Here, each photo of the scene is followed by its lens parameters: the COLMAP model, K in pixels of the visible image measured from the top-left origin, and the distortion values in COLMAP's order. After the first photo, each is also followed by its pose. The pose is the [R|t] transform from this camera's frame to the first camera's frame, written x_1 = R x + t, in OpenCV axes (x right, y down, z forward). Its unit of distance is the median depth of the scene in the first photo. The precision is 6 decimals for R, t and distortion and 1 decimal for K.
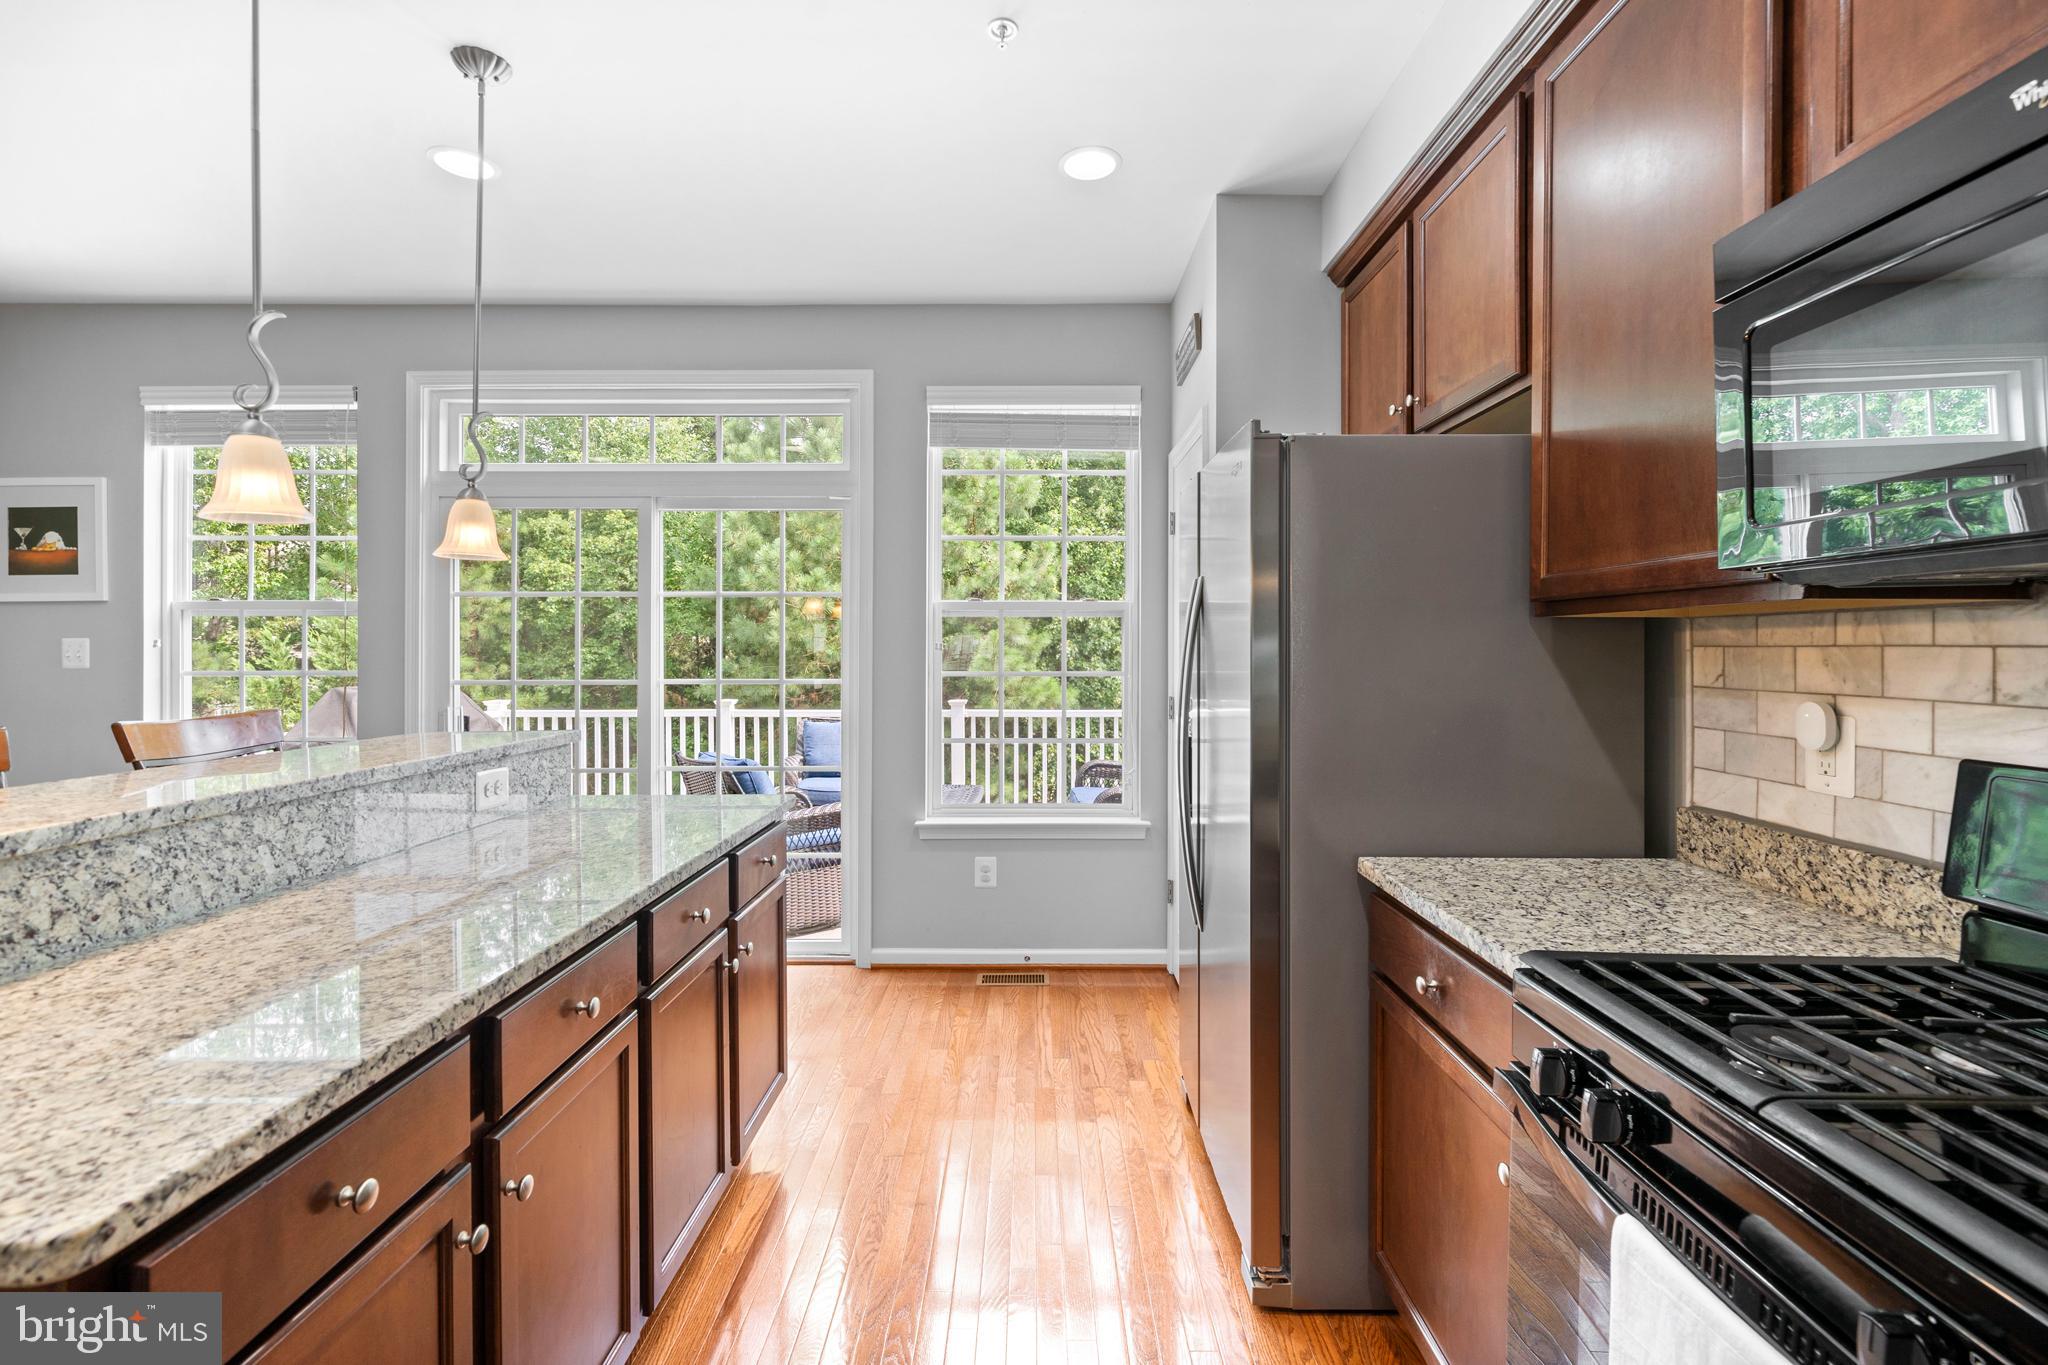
lens RADIAL K [[902.5, 0, 1034.2], [0, 902.5, 647.1], [0, 0, 1]] dist [-0.000924, 0.000009]
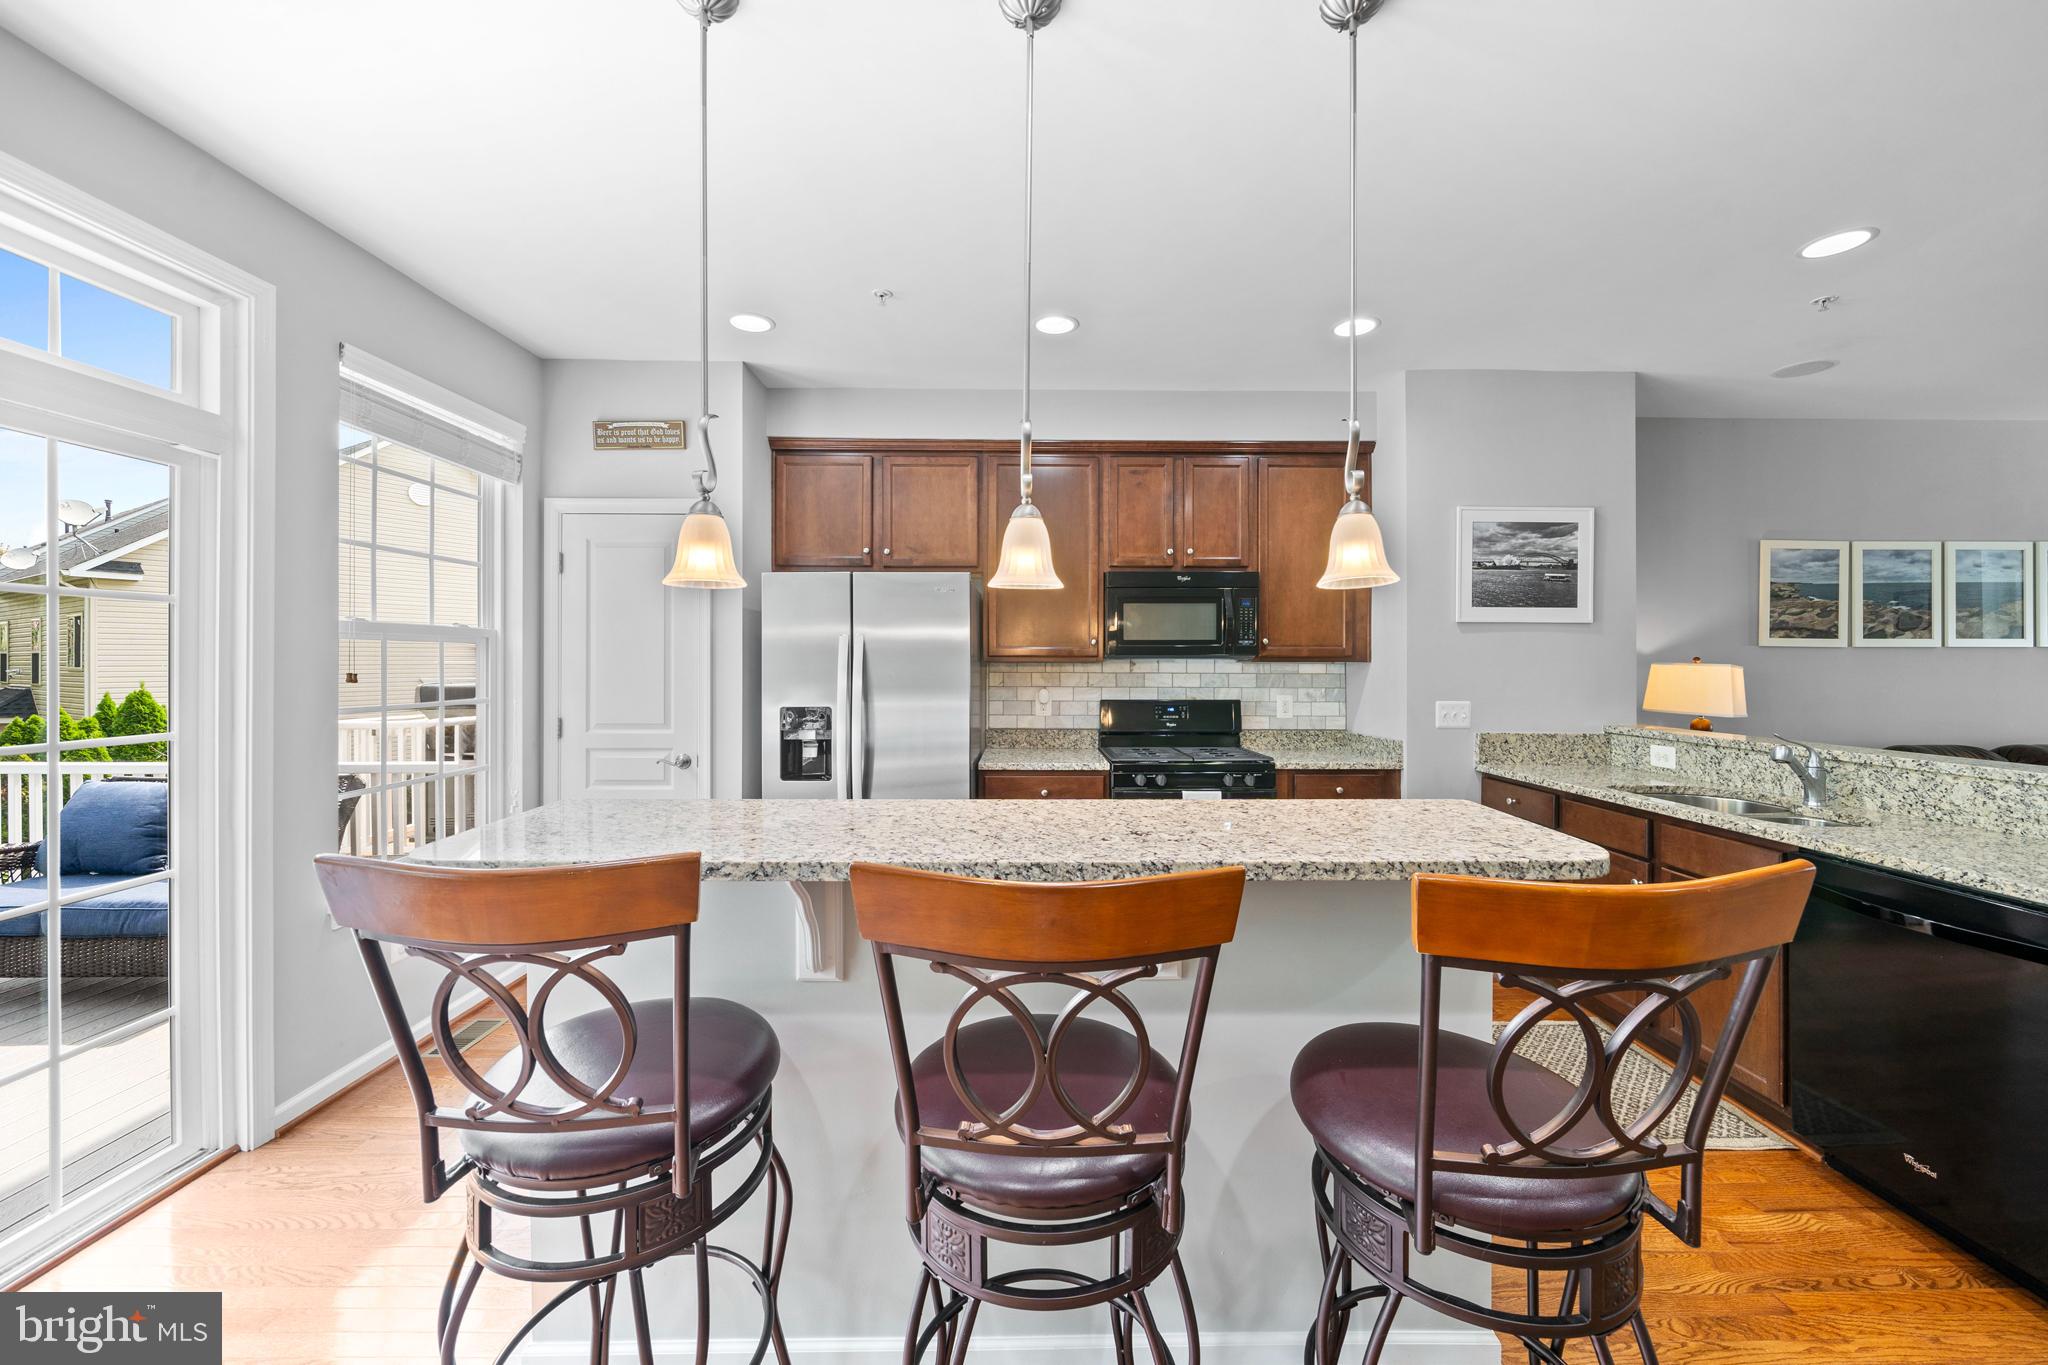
lens RADIAL K [[758.8, 0, 1031.8], [0, 758.8, 659.0], [0, 0, 1]] dist [-0.003392, -0.000098]
pose [[-0.007433, 0.001674, 0.999971, -1.221975], [-0.004406, 0.999989, -0.001707, -0.028824], [-0.999963, -0.004419, -0.007425, 0.655504]]
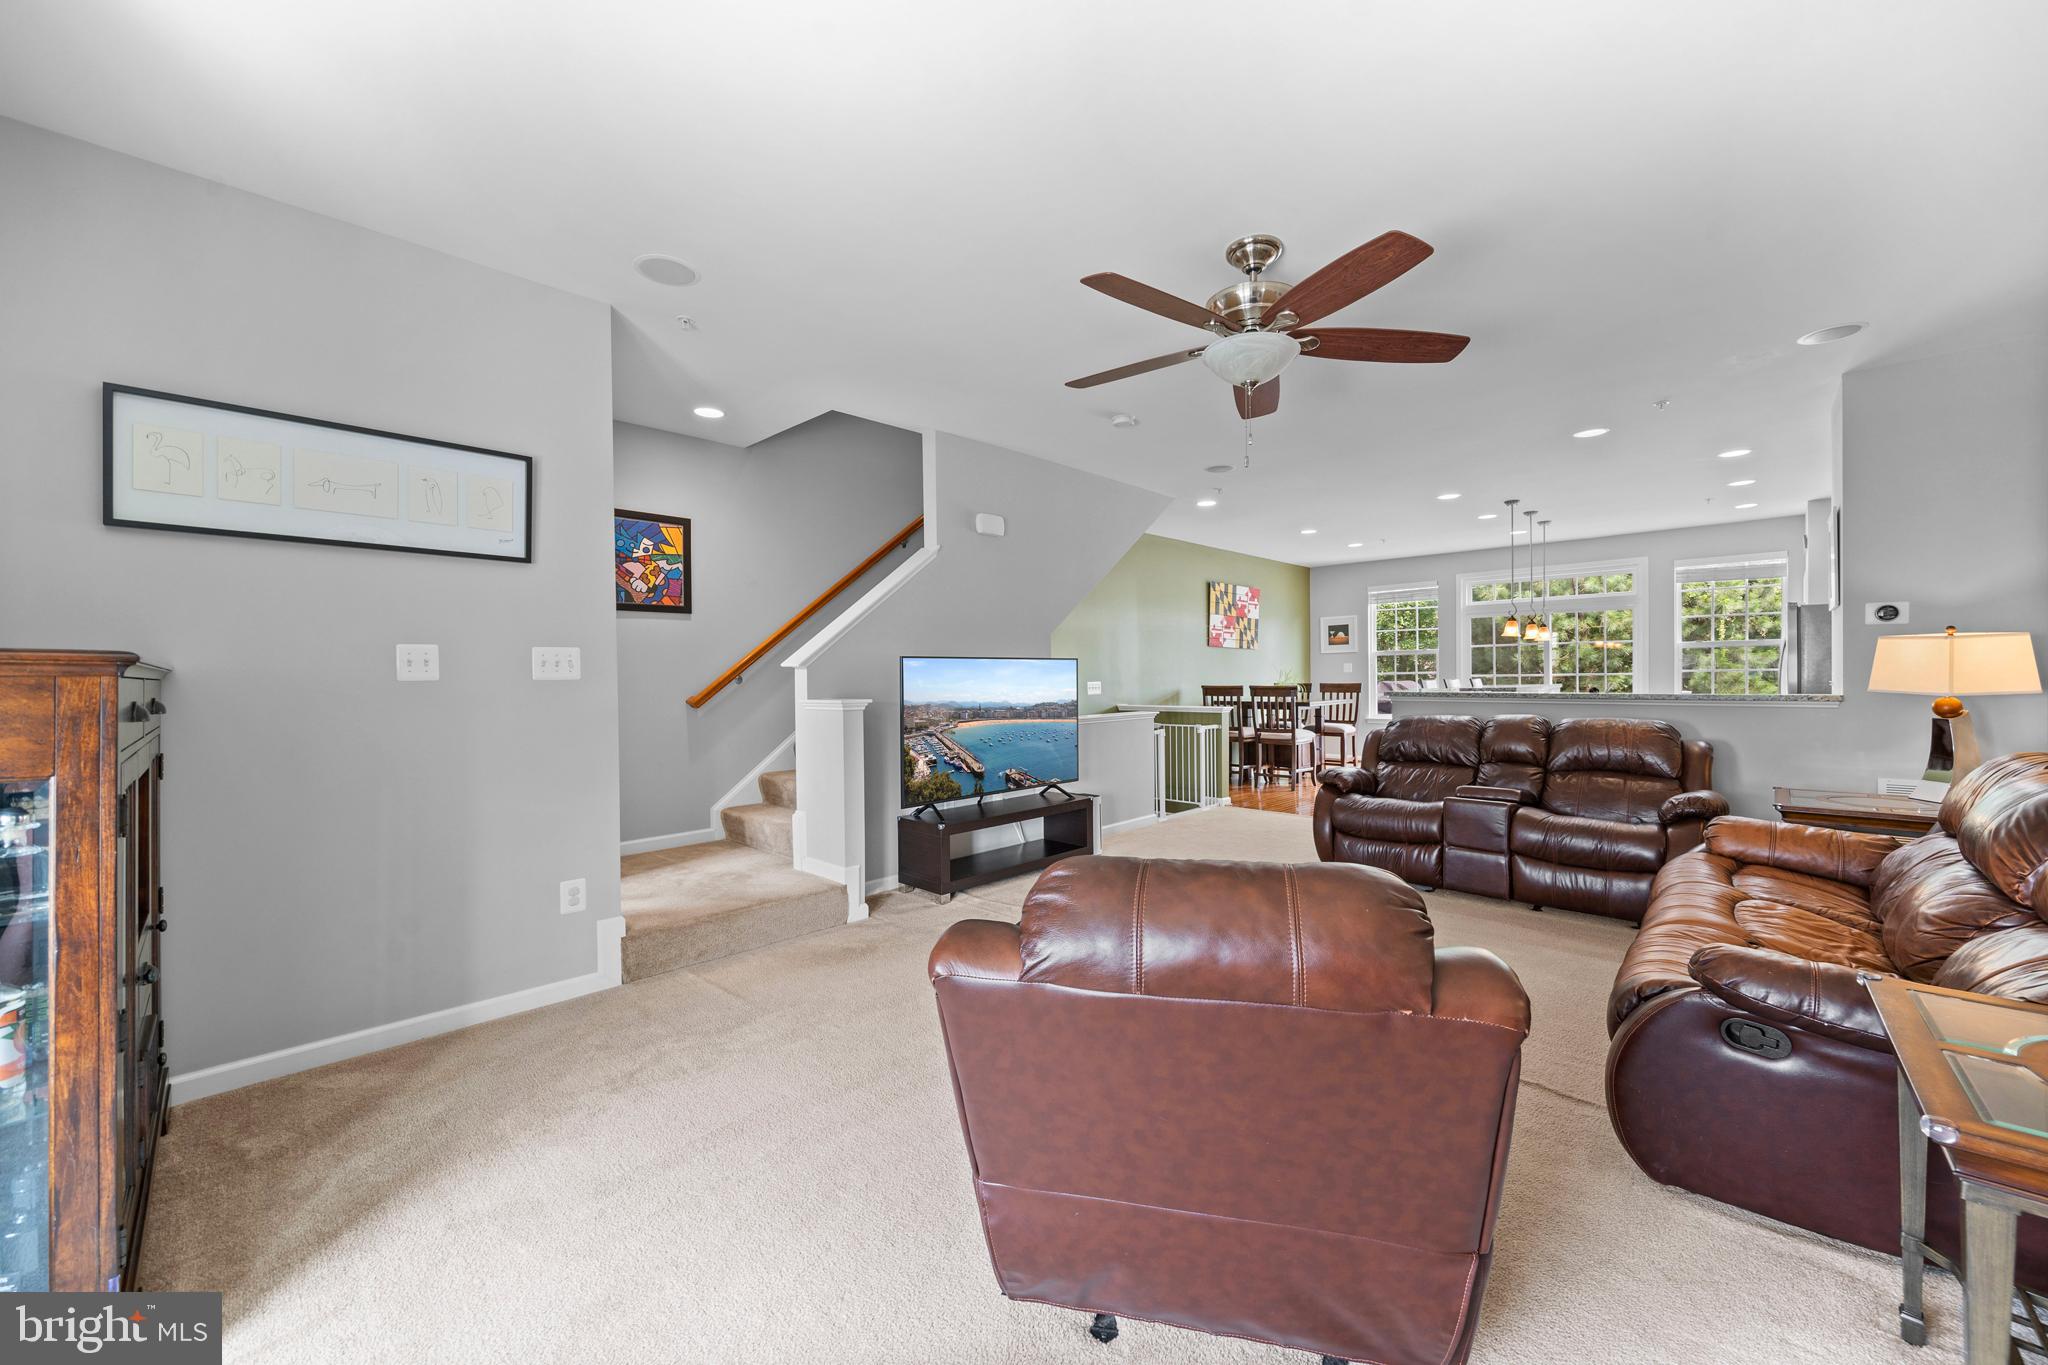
lens RADIAL K [[779.1, 0, 1031.1], [0, 779.1, 686.4], [0, 0, 1]] dist [0.002335, -0.000063]
pose [[0.718176, 0.001787, -0.695860, 0.179739], [0.012642, 0.999798, 0.015615, 0.024778], [0.695747, -0.020011, 0.718008, -3.006044]]
